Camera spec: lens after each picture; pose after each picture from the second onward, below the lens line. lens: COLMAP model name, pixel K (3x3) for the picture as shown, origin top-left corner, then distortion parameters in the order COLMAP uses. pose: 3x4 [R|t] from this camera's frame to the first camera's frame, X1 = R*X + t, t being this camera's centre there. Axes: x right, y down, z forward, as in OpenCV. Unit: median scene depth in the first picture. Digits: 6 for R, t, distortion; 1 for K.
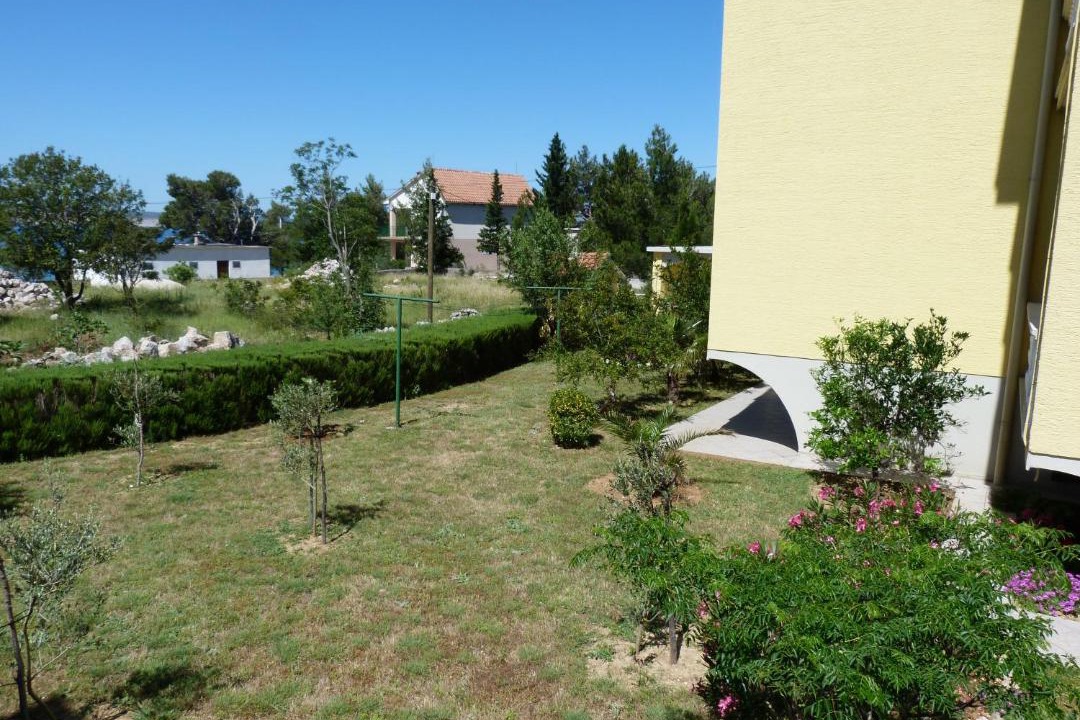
lens RADIAL K [[817.7, 0, 528.6], [0, 817.7, 362.7], [0, 0, 1]] dist [-0.023521, 0.006167]
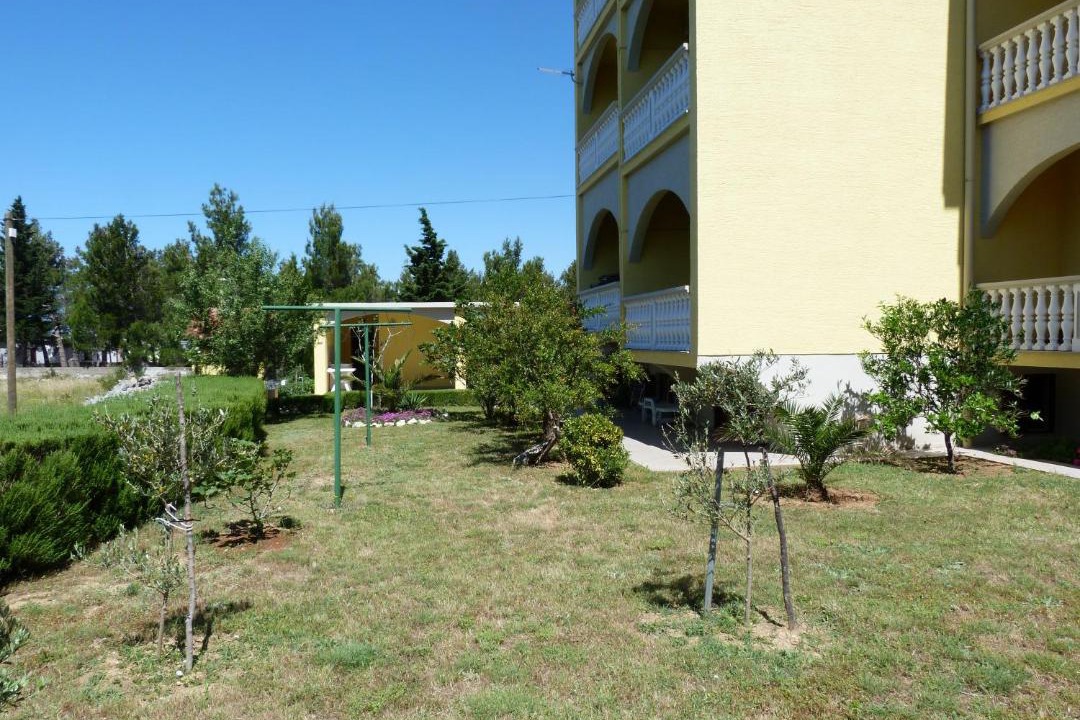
lens RADIAL K [[817.7, 0, 528.6], [0, 817.7, 362.7], [0, 0, 1]] dist [-0.023521, 0.006167]
pose [[0.766392, -0.045362, 0.640770, -0.549083], [0.123724, 0.989251, -0.077948, 0.041186], [-0.630346, 0.139017, 0.763766, 0.470498]]
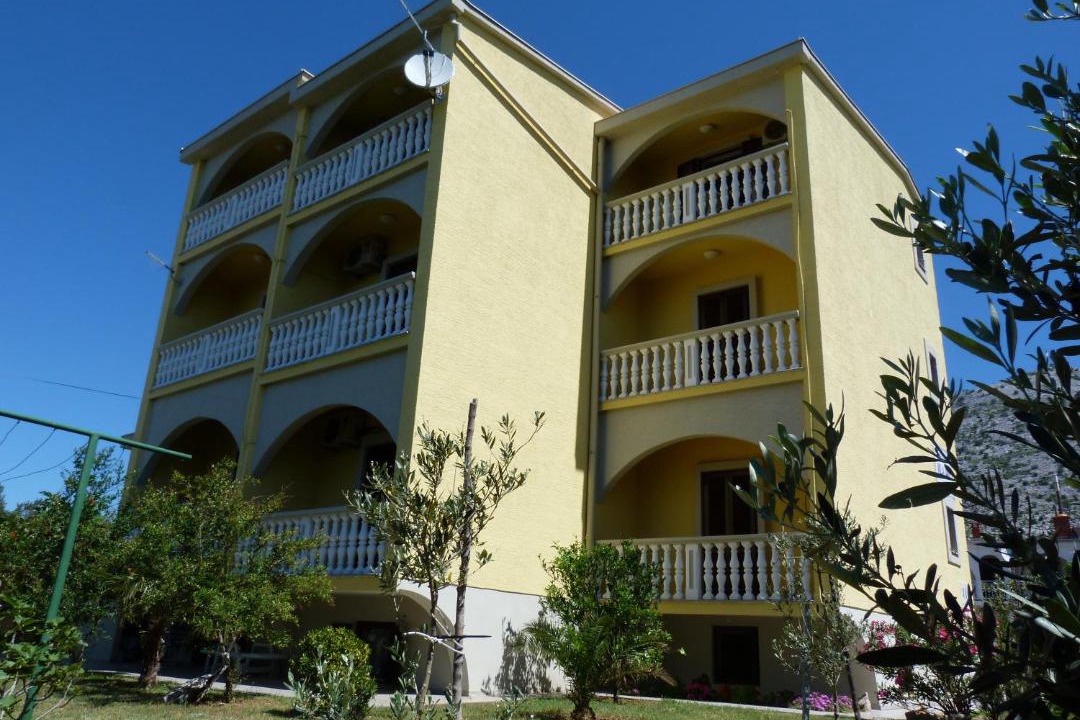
lens RADIAL K [[817.7, 0, 528.6], [0, 817.7, 362.7], [0, 0, 1]] dist [-0.023521, 0.006167]
pose [[0.126976, 0.313694, 0.940996, -0.664545], [0.106303, 0.938907, -0.327342, 0.066485], [-0.986193, 0.141595, 0.085872, 0.788939]]
